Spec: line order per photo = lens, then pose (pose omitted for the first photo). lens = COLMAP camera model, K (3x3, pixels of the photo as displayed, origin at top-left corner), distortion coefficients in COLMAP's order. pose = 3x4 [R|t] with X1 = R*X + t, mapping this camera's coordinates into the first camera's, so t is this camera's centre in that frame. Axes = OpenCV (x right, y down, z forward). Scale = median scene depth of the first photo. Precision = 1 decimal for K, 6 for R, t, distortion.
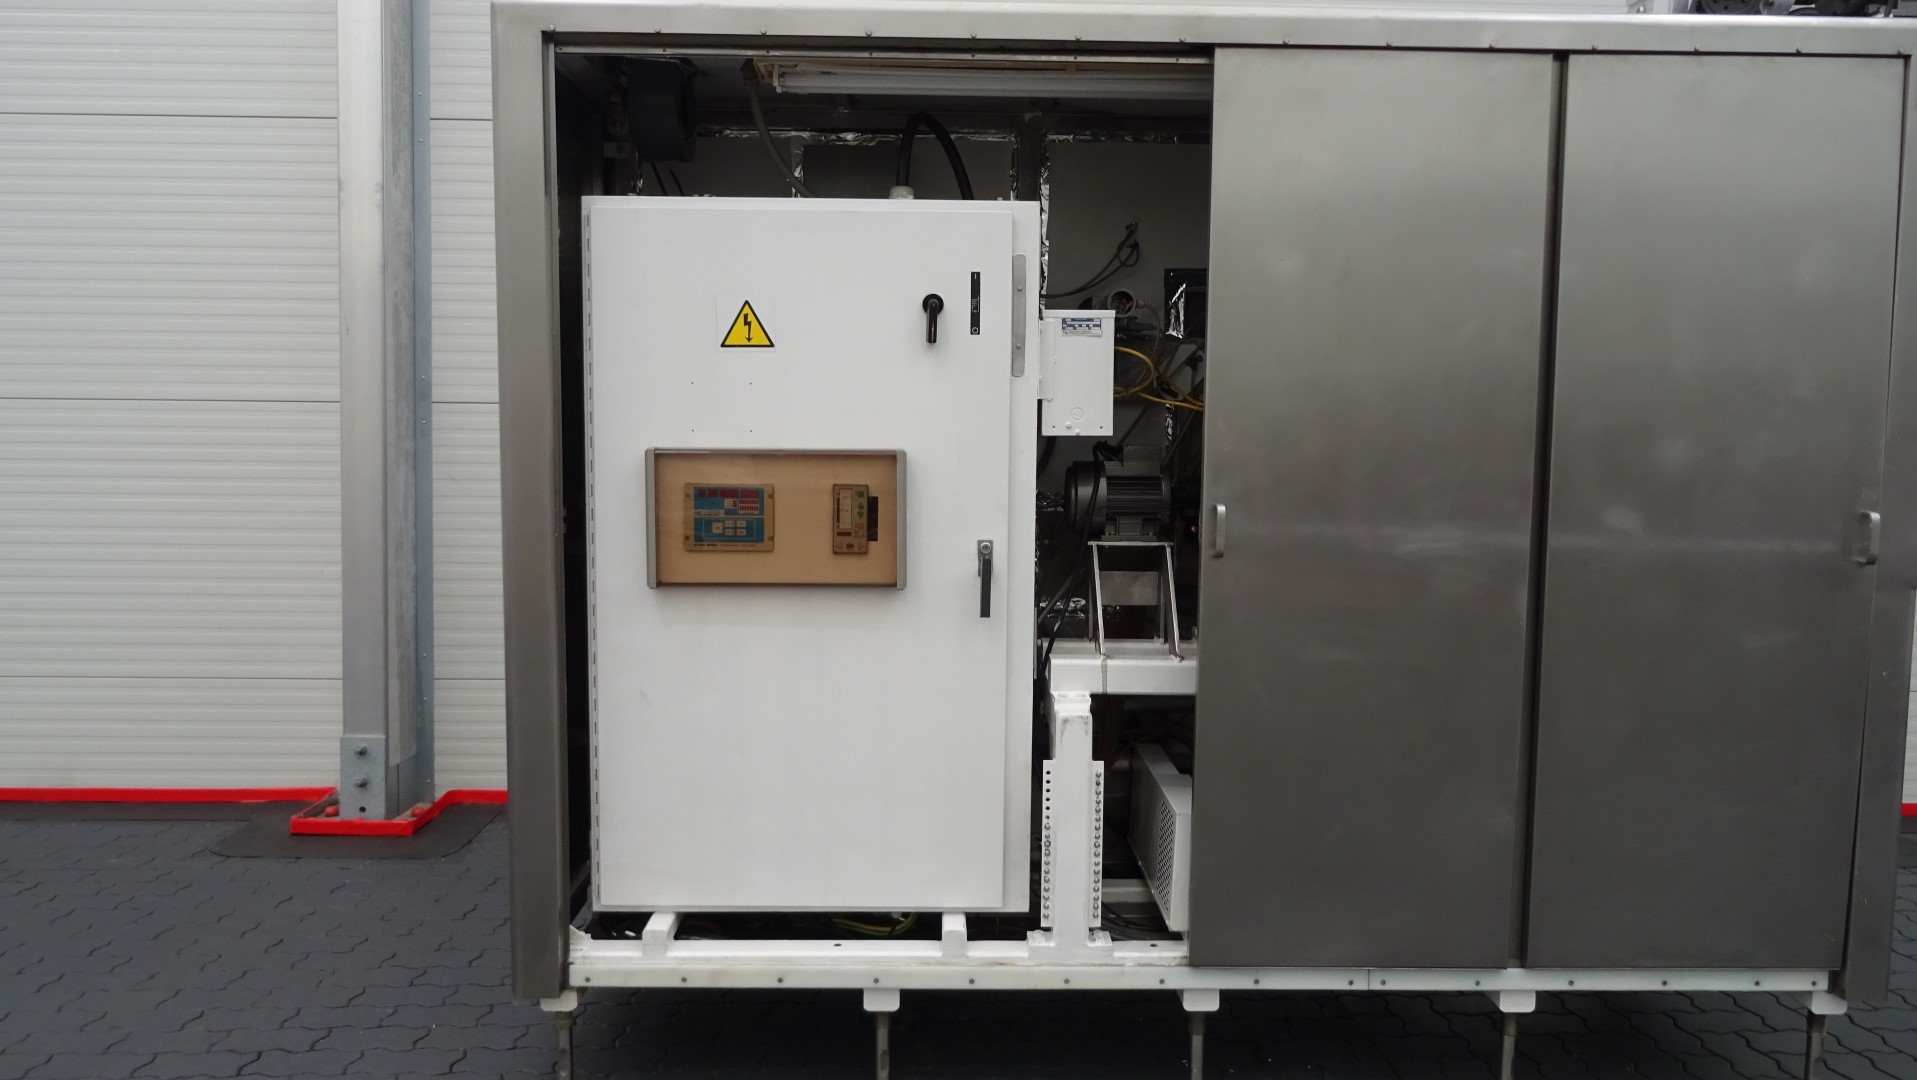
lens RADIAL K [[1377.0, 0, 958.5], [0, 1377.0, 540.0], [0, 0, 1]] dist [-0.000681, 0.002559]
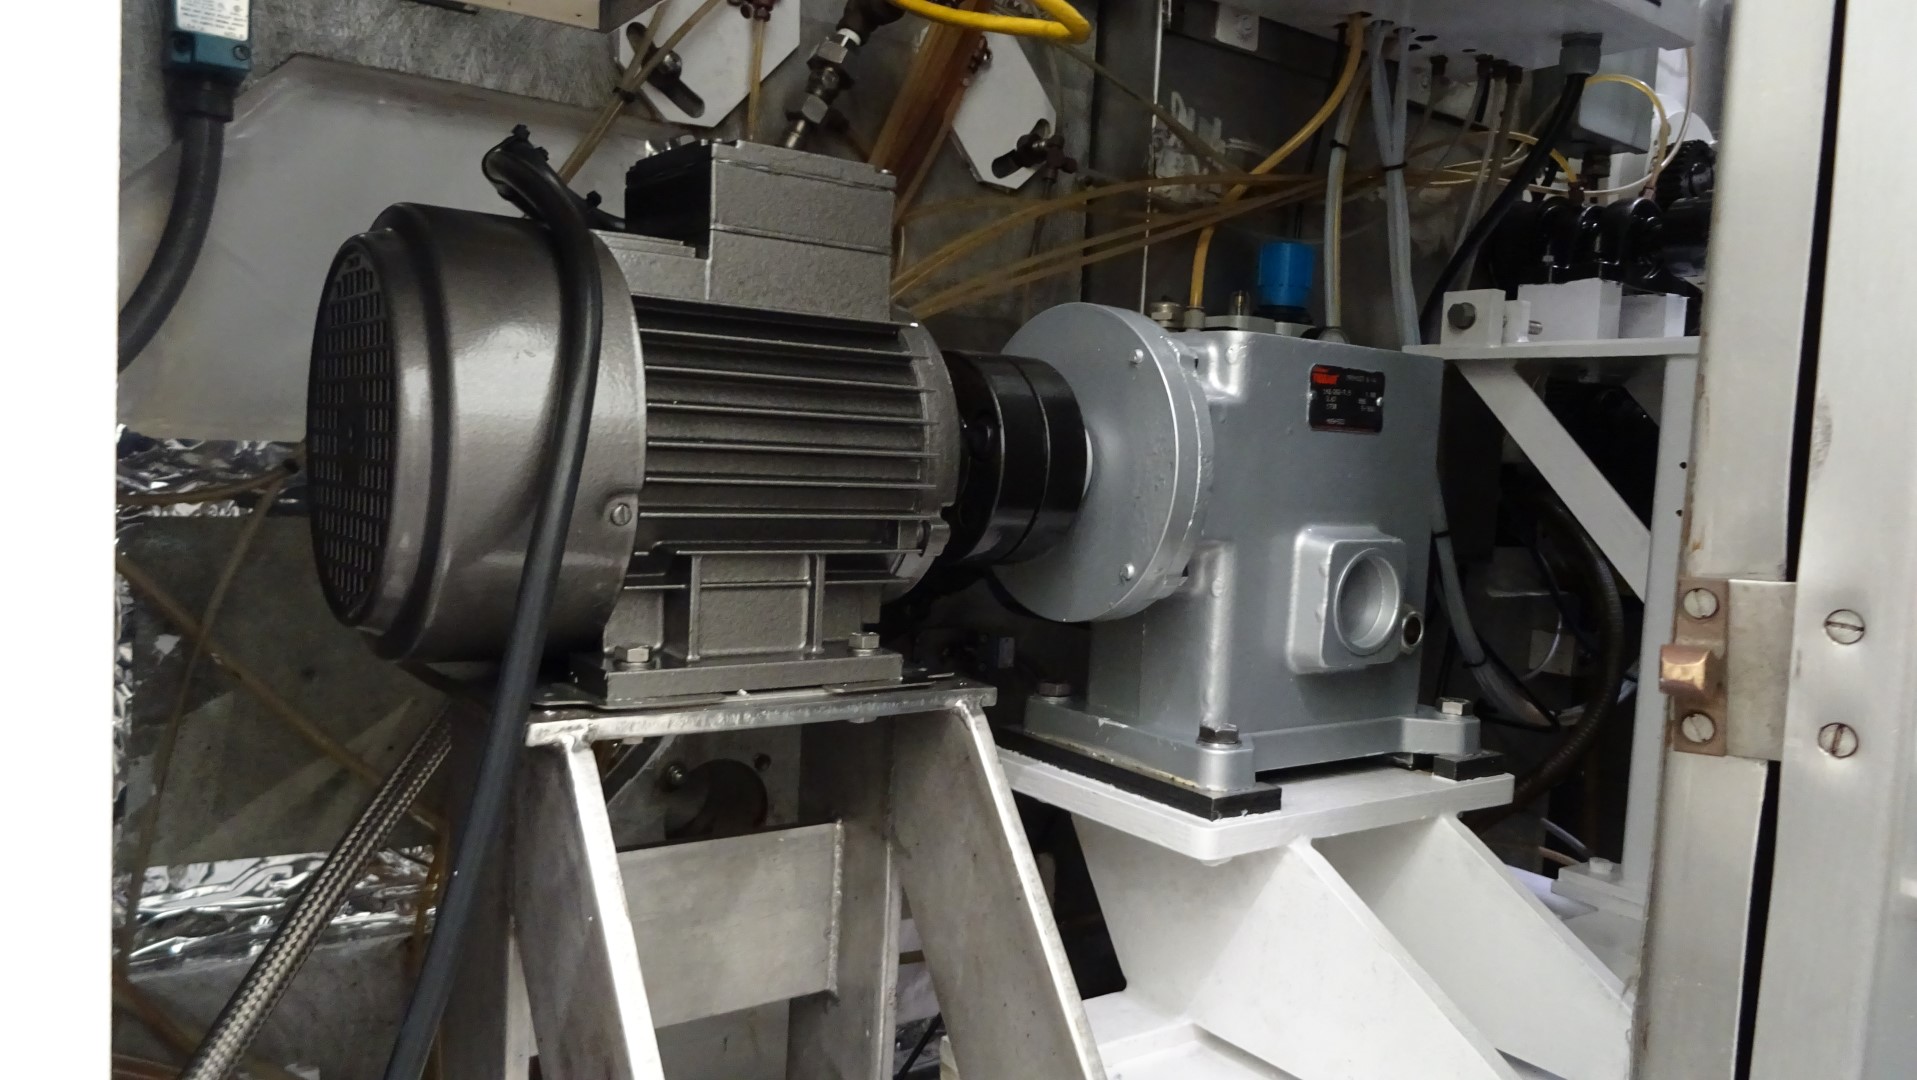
lens RADIAL K [[1377.0, 0, 958.5], [0, 1377.0, 540.0], [0, 0, 1]] dist [-0.000681, 0.002559]
pose [[0.822669, -0.009364, 0.568443, 0.046402], [0.010535, 0.999944, 0.001225, -0.017649], [-0.568422, 0.004981, 0.822722, 0.826340]]
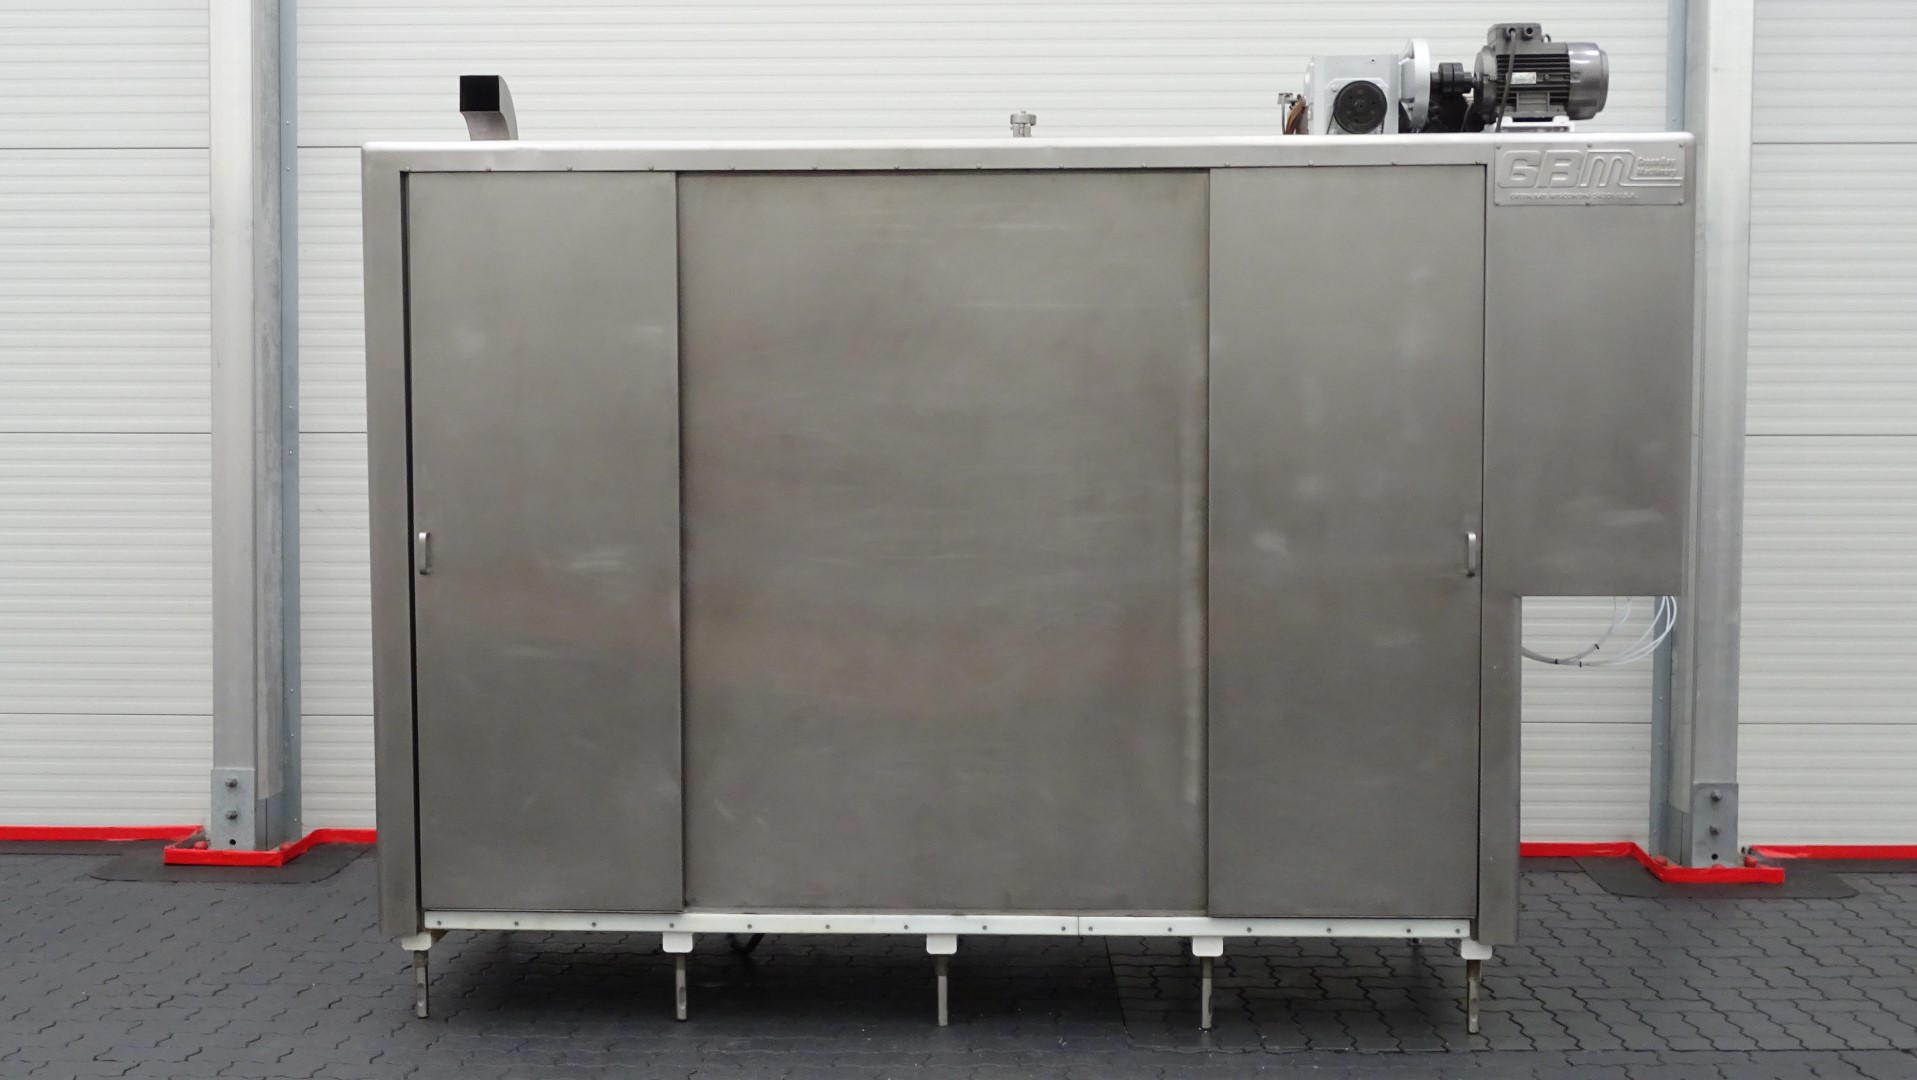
lens RADIAL K [[2244.9, 0, 958.5], [0, 2244.9, 540.0], [0, 0, 1]] dist [-0.009952, 0.019055]
pose [[0.998057, -0.008479, -0.061724, 0.287867], [0.007232, 0.999766, -0.020391, 0.019792], [0.061882, 0.019905, 0.997885, -0.878856]]
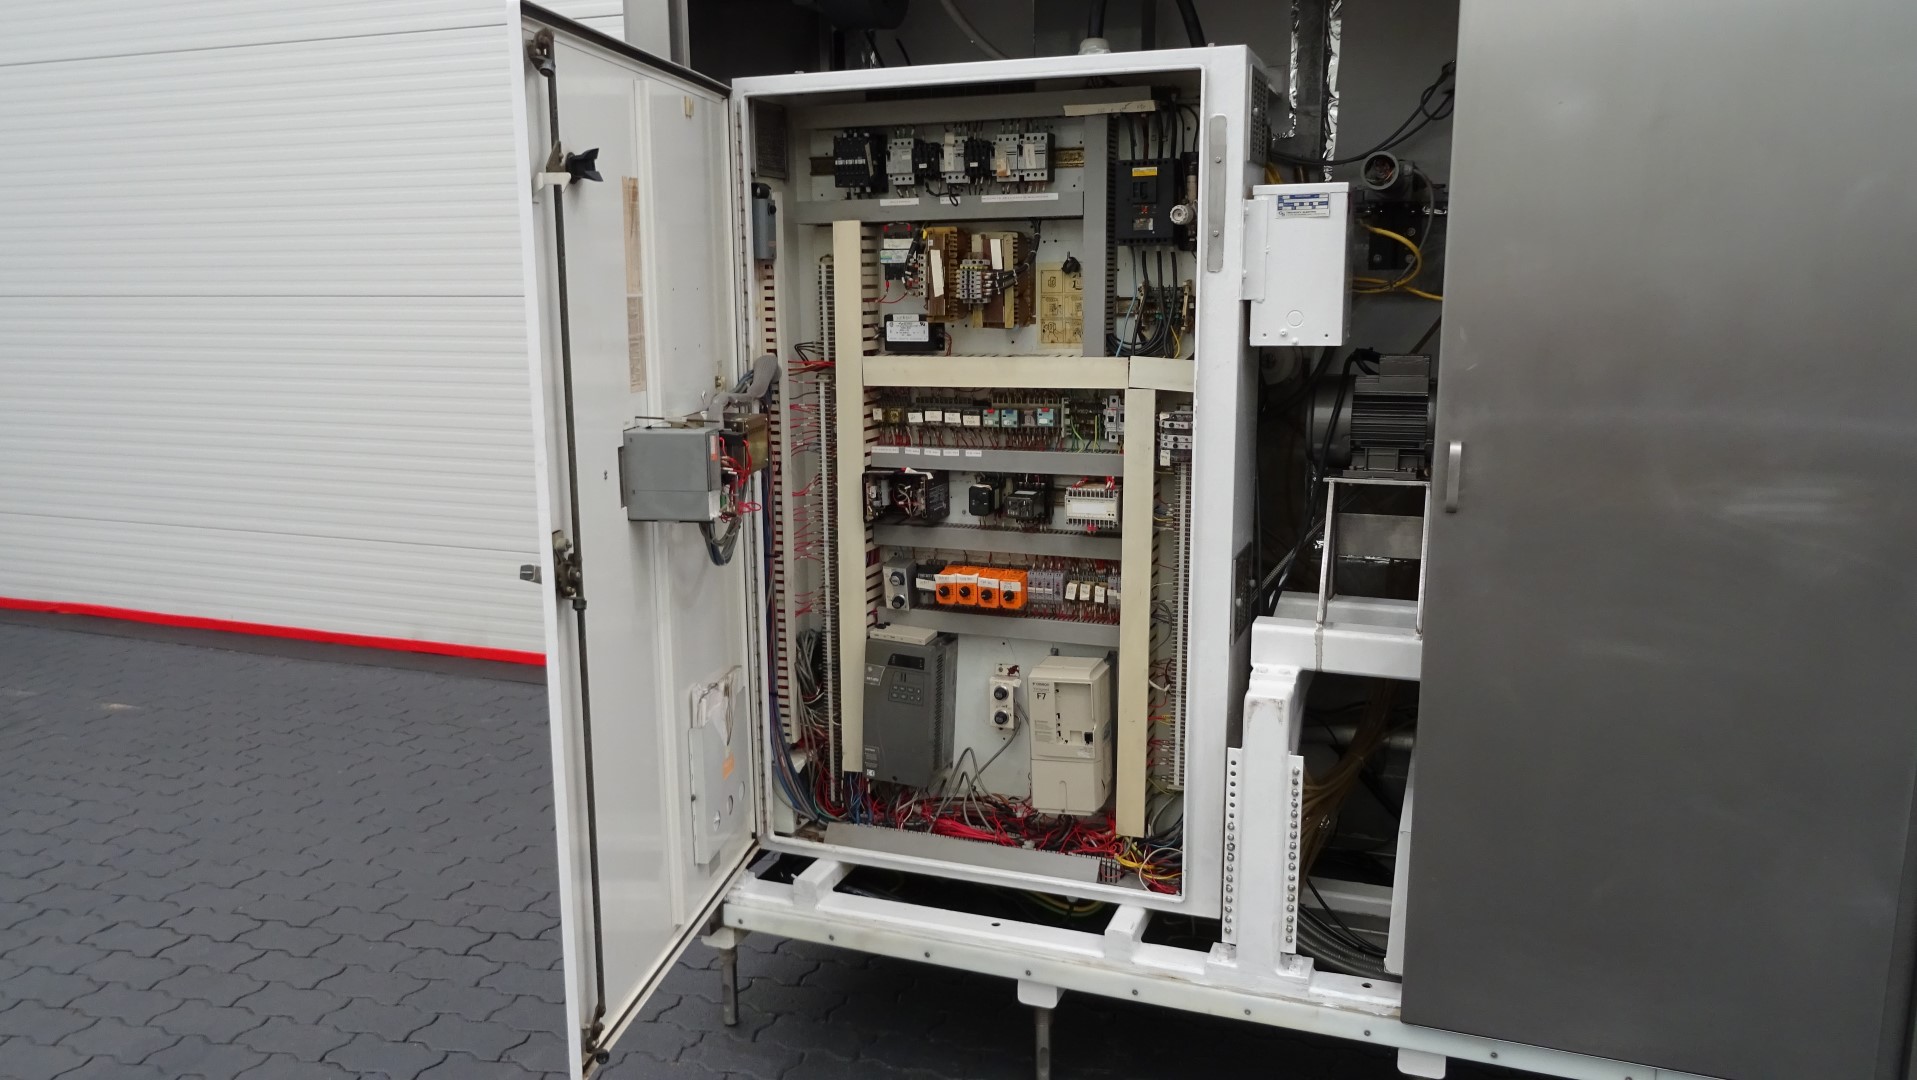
lens RADIAL K [[1377.0, 0, 958.5], [0, 1377.0, 540.0], [0, 0, 1]] dist [-0.000681, 0.002559]
pose [[0.930678, 0.052842, -0.362004, 0.182319], [-0.019018, 0.995164, 0.096372, -0.034575], [0.365346, -0.082806, 0.927182, 0.174191]]
